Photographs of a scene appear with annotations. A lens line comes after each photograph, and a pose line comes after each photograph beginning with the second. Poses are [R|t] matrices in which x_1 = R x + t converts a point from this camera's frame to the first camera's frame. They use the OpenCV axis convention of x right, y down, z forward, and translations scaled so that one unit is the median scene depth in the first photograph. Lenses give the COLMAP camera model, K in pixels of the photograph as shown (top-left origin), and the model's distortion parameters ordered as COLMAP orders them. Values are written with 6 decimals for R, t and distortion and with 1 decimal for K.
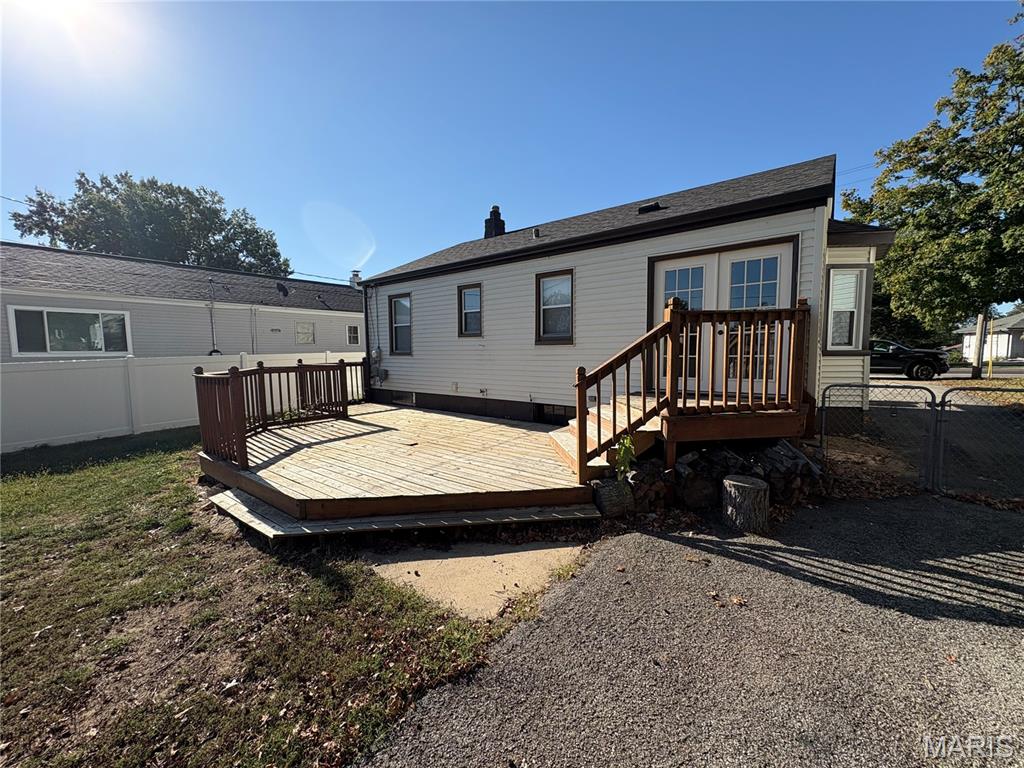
lens RADIAL K [[406.9, 0, 513.3], [0, 406.9, 384.3], [0, 0, 1]] dist [0.001366, 0.000041]
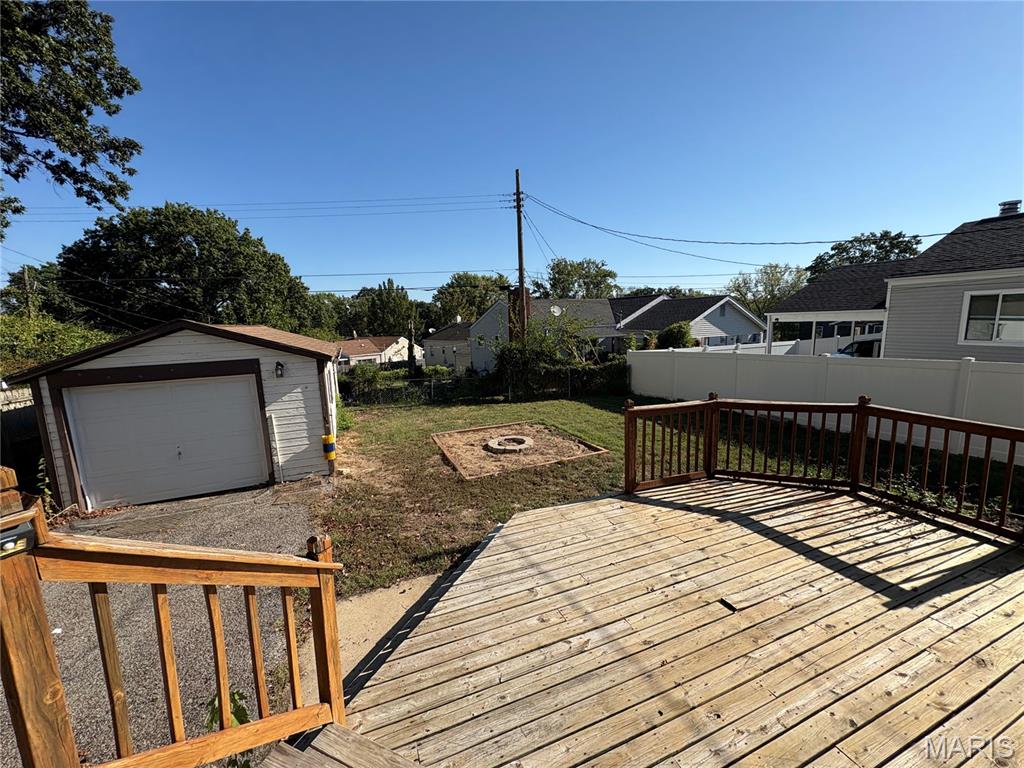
lens RADIAL K [[406.9, 0, 510.4], [0, 406.9, 380.0], [0, 0, 1]] dist [0.001366, 0.000041]
pose [[-0.500339, 0.150551, -0.852640, 0.255802], [-0.039833, 0.979722, 0.196364, -0.194619], [0.864913, 0.132212, -0.484196, 0.806574]]
